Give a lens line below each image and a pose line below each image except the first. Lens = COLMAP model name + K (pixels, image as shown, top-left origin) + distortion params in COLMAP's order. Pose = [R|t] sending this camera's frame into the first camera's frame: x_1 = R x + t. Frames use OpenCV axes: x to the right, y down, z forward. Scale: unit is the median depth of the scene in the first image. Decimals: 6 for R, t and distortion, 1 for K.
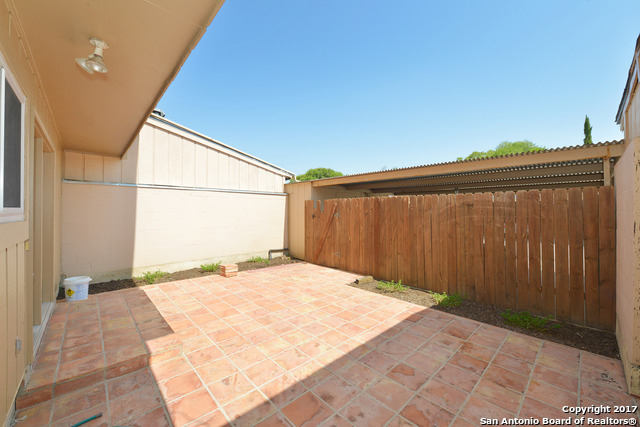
lens RADIAL K [[252.9, 0, 320.6], [0, 252.9, 209.6], [0, 0, 1]] dist [-0.007058, -0.001190]
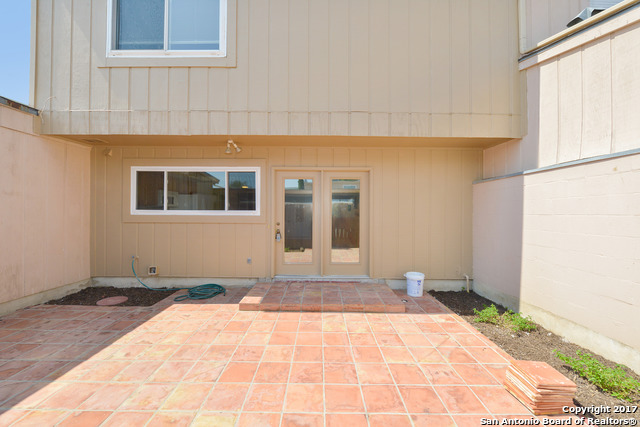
lens RADIAL K [[252.9, 0, 319.1], [0, 252.9, 214.7], [0, 0, 1]] dist [-0.007058, -0.001190]
pose [[-0.684762, 0.001192, -0.728766, 0.169525], [-0.000082, 0.999999, 0.001713, 0.020373], [0.728767, 0.001233, -0.684760, 2.067704]]
